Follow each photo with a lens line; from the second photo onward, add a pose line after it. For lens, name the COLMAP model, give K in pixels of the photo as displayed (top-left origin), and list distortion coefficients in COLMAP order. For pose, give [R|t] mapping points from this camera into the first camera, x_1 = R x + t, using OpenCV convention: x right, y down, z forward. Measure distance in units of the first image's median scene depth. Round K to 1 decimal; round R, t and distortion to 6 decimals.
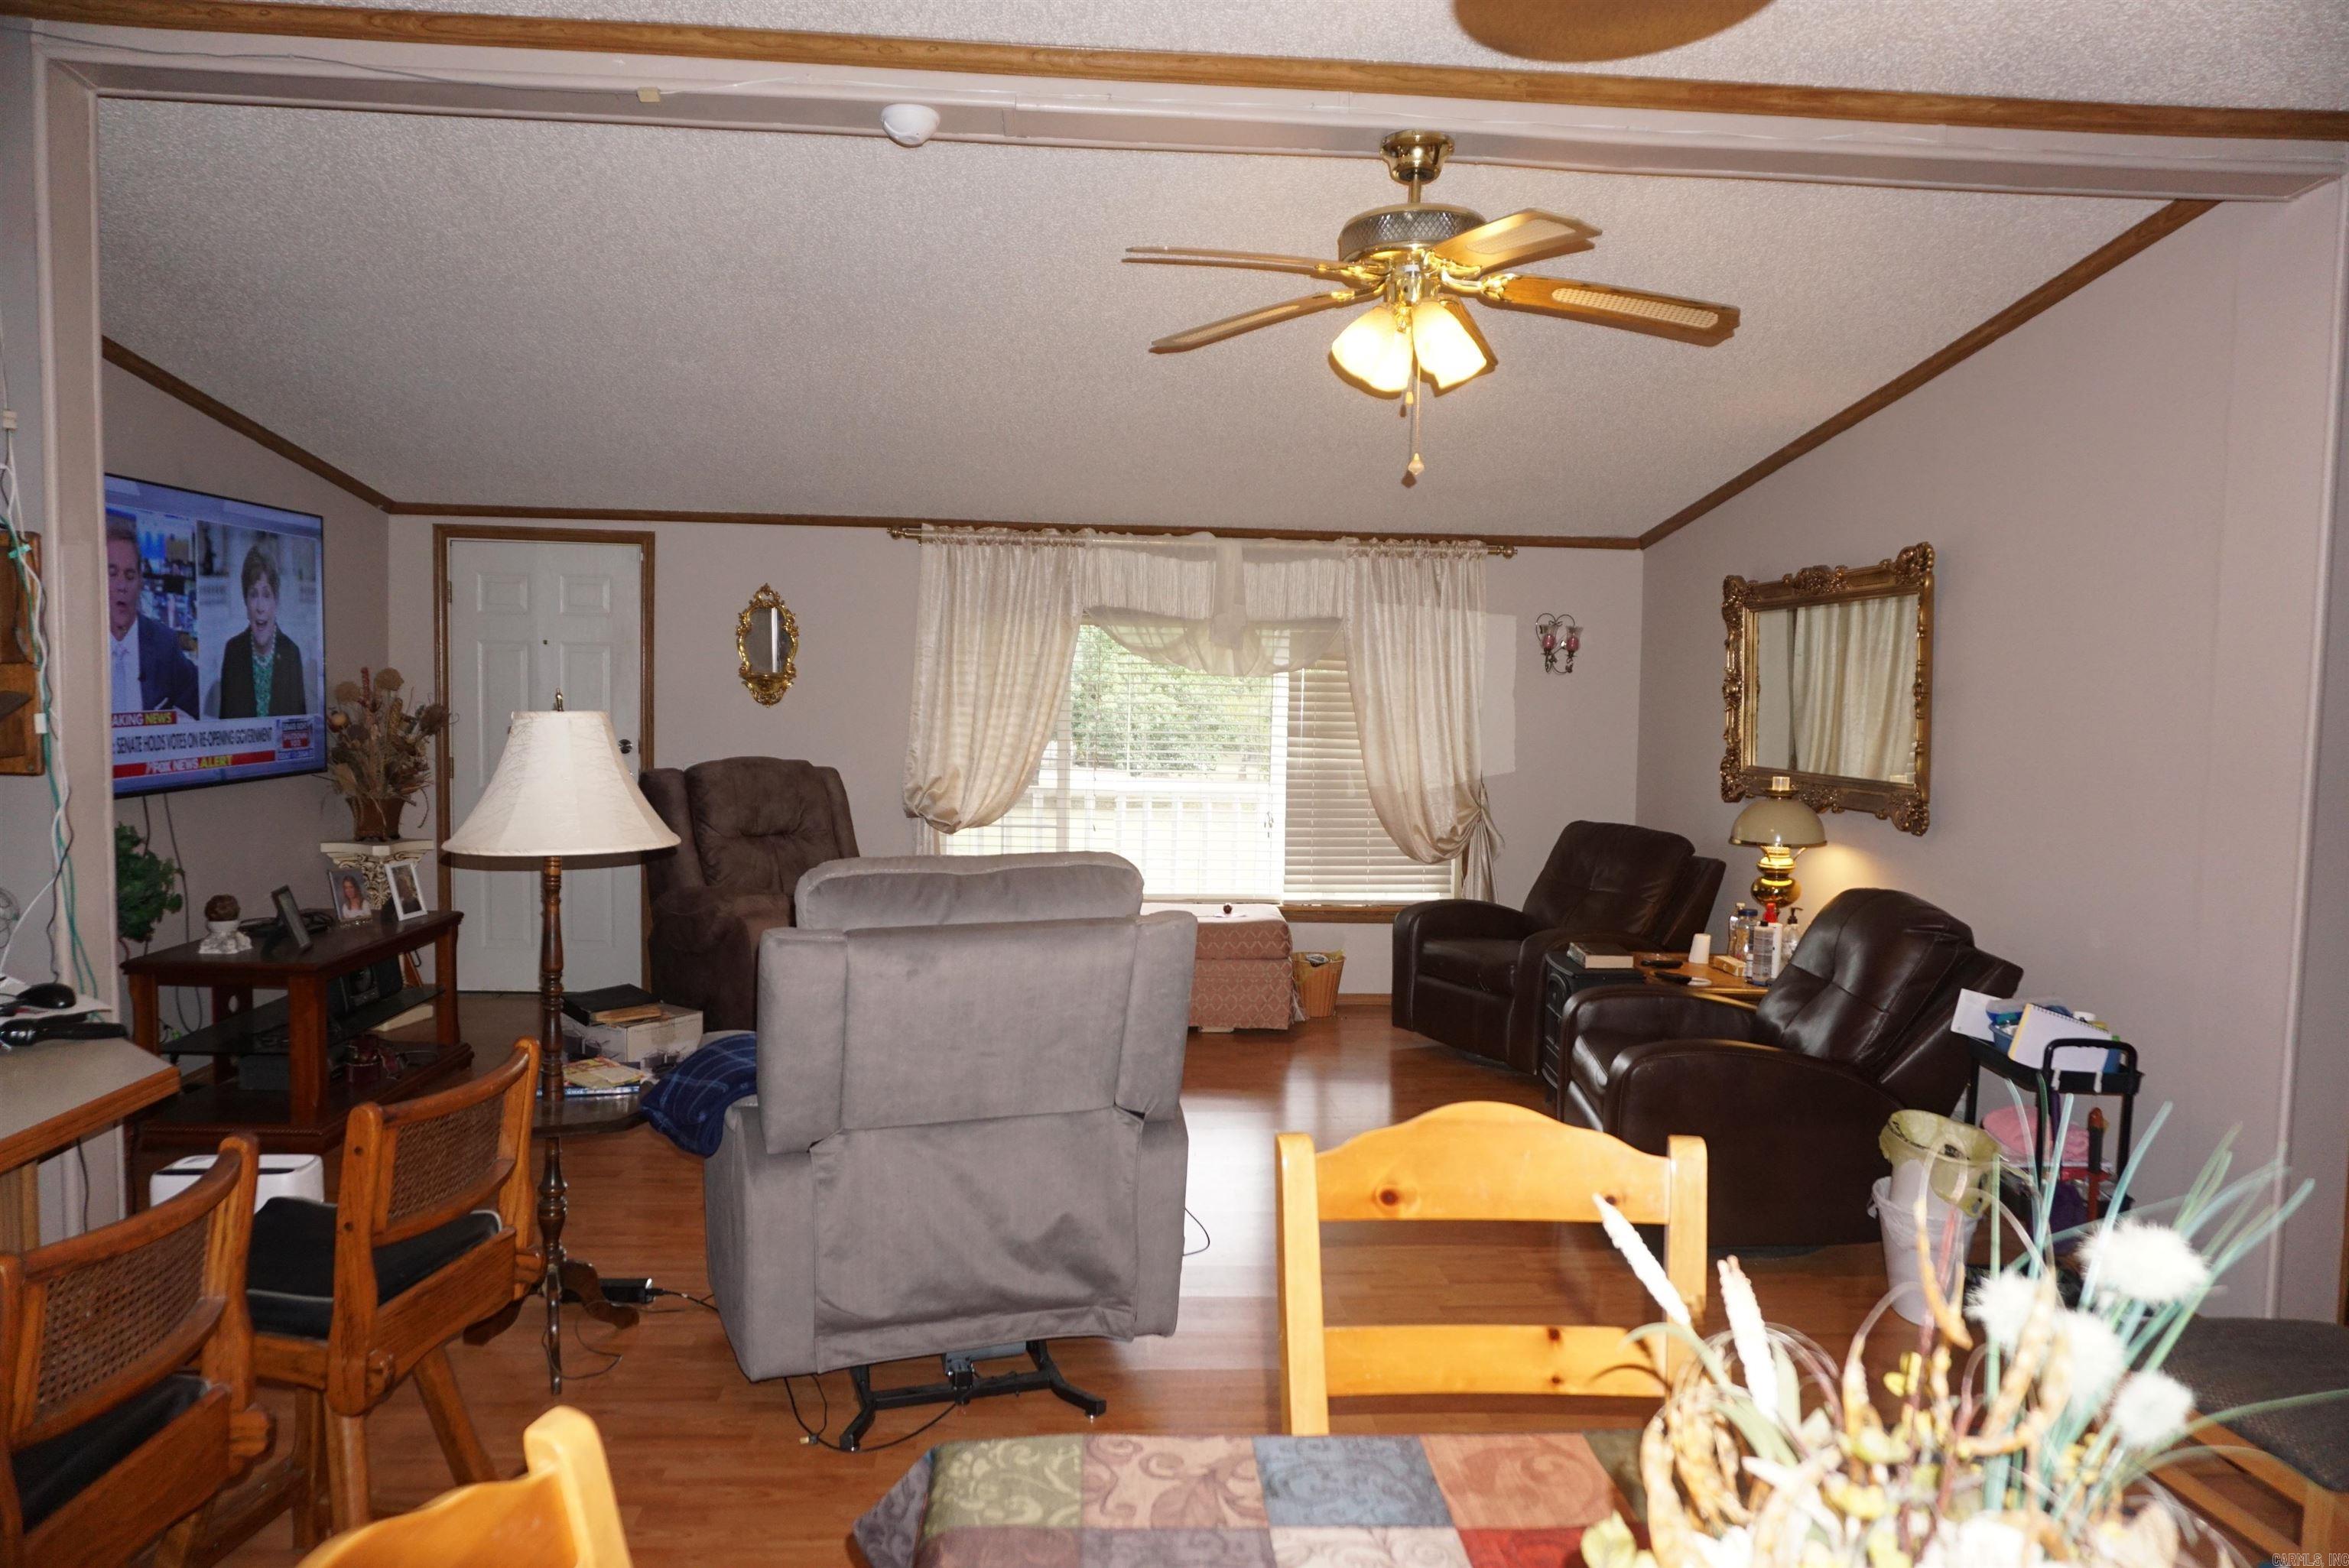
lens RADIAL K [[1530.9, 0, 1175.1], [0, 1530.9, 785.6], [0, 0, 1]] dist [-0.042582, 0.006239]
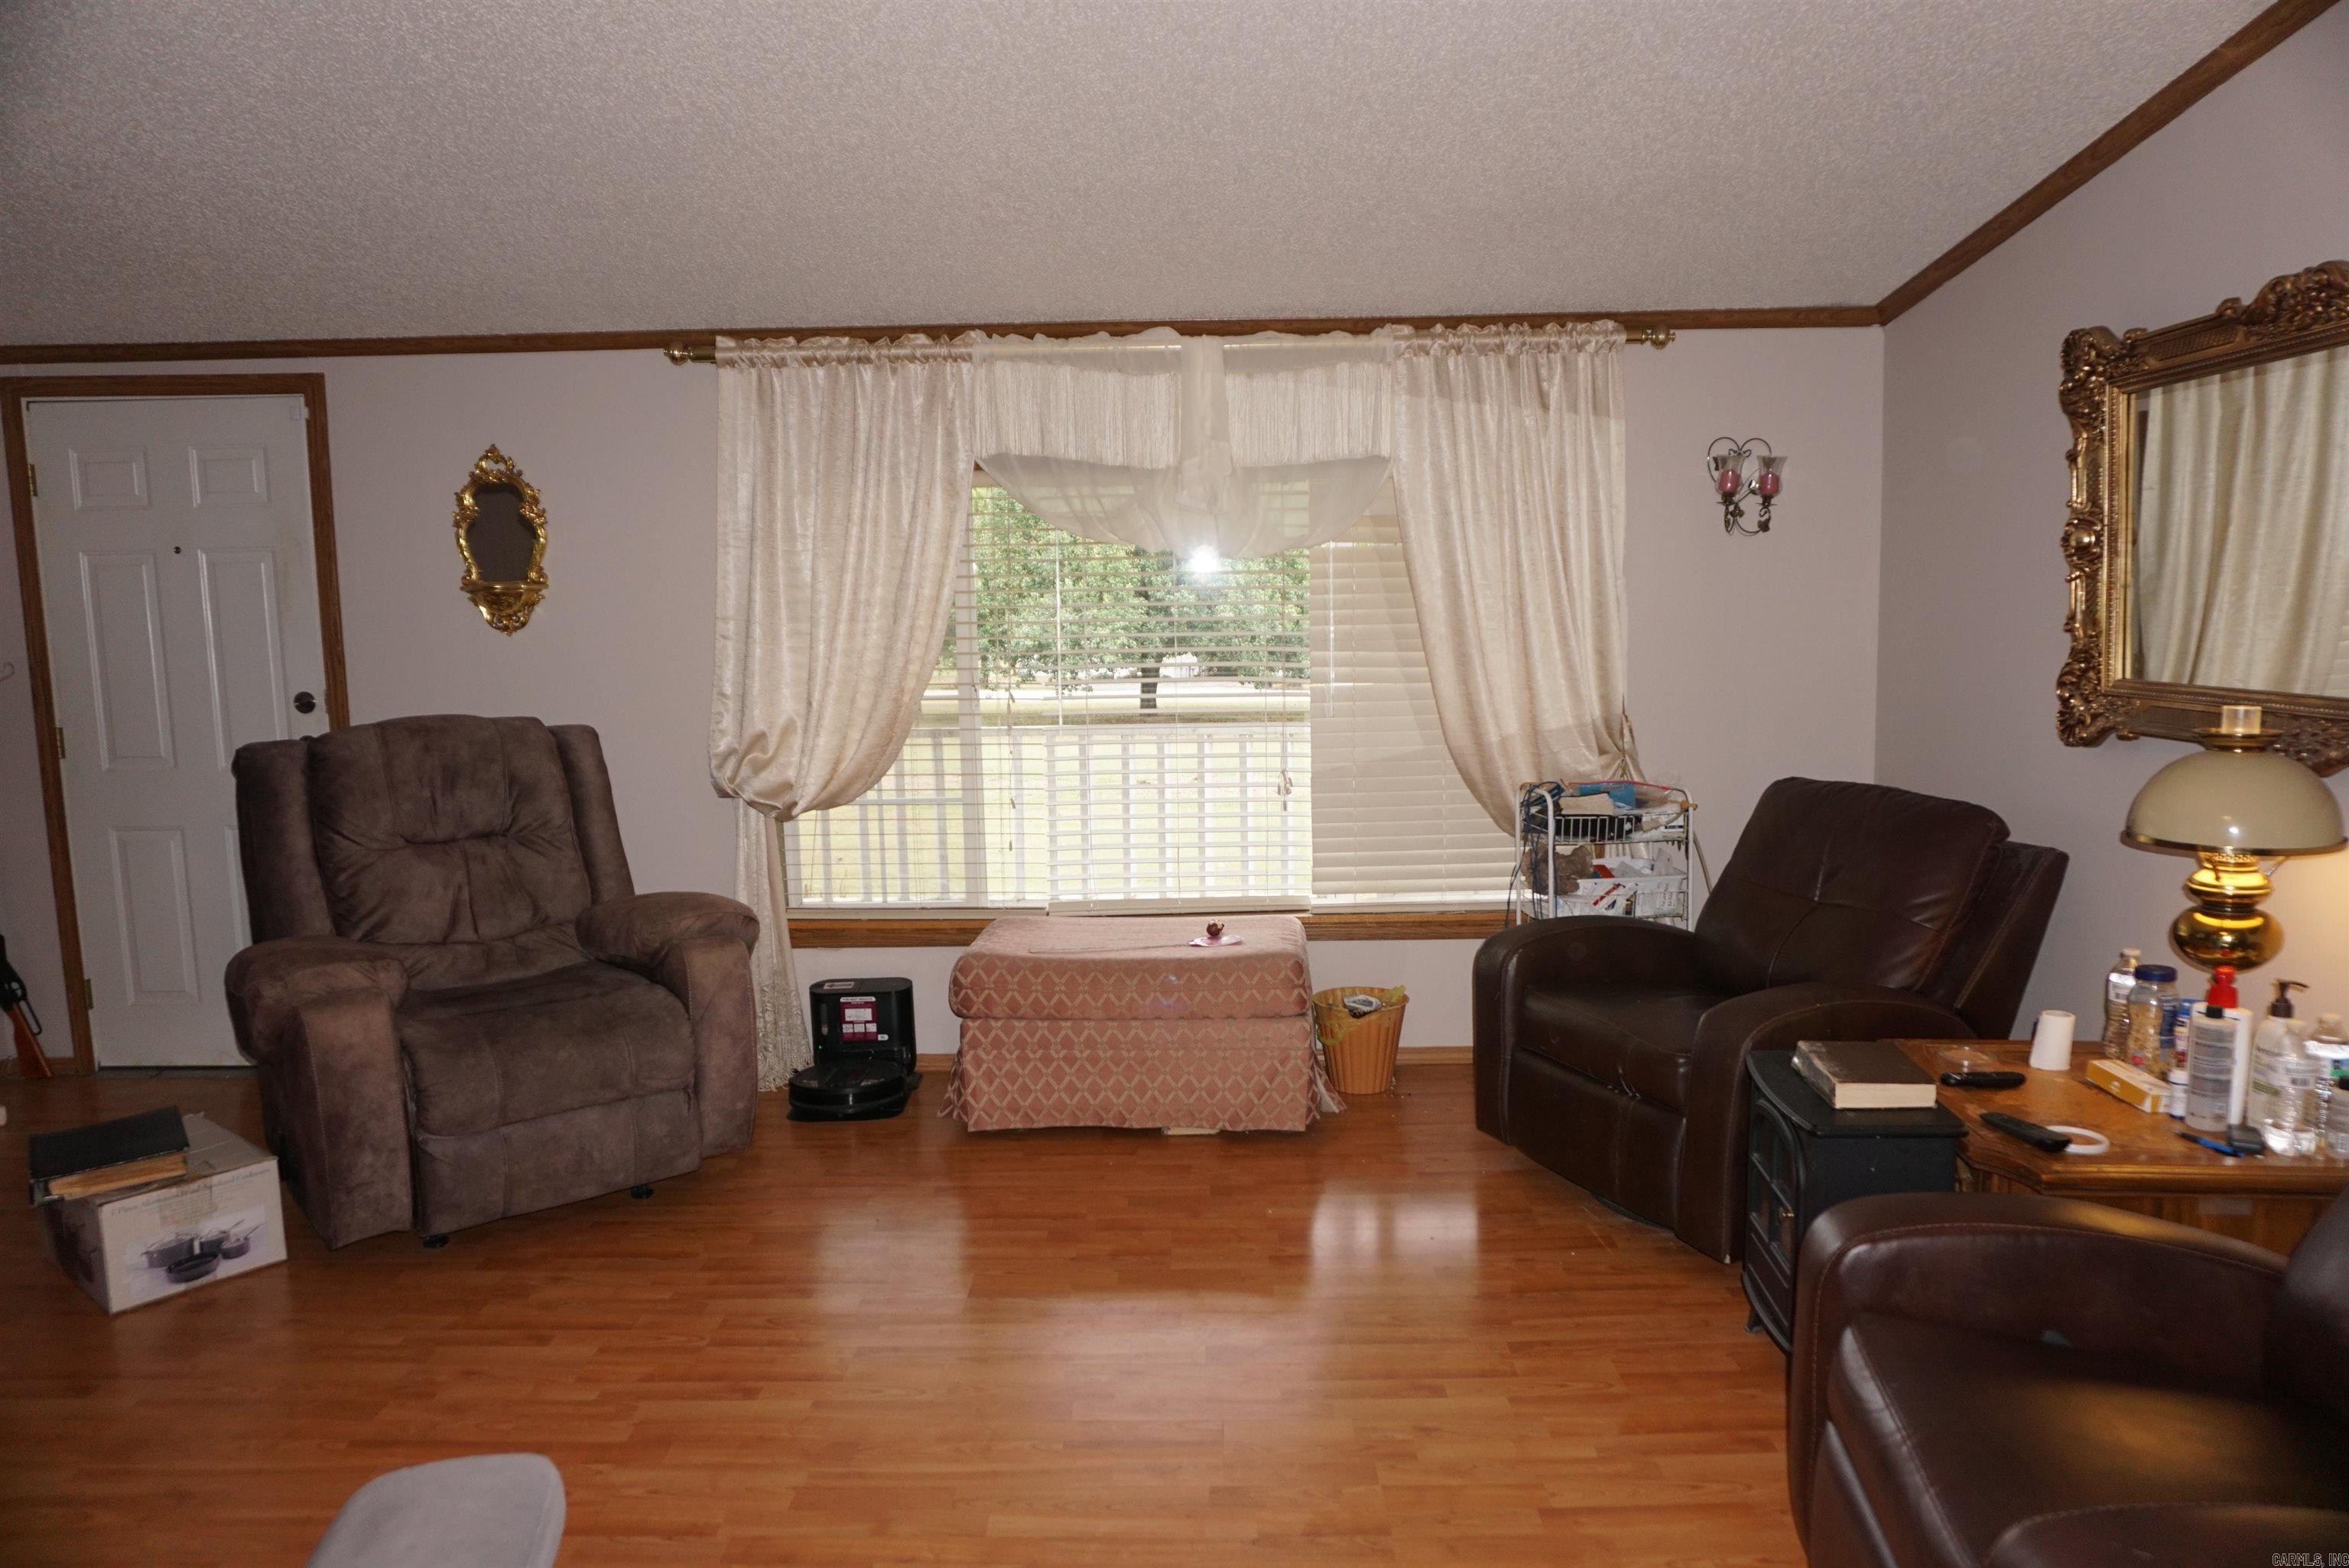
lens RADIAL K [[1530.9, 0, 1176.0], [0, 1530.9, 782.1], [0, 0, 1]] dist [-0.042582, 0.006239]
pose [[0.995316, -0.027273, -0.092745, 0.078302], [0.032395, 0.998006, 0.054176, -0.014255], [0.091083, -0.056927, 0.994215, 0.374137]]
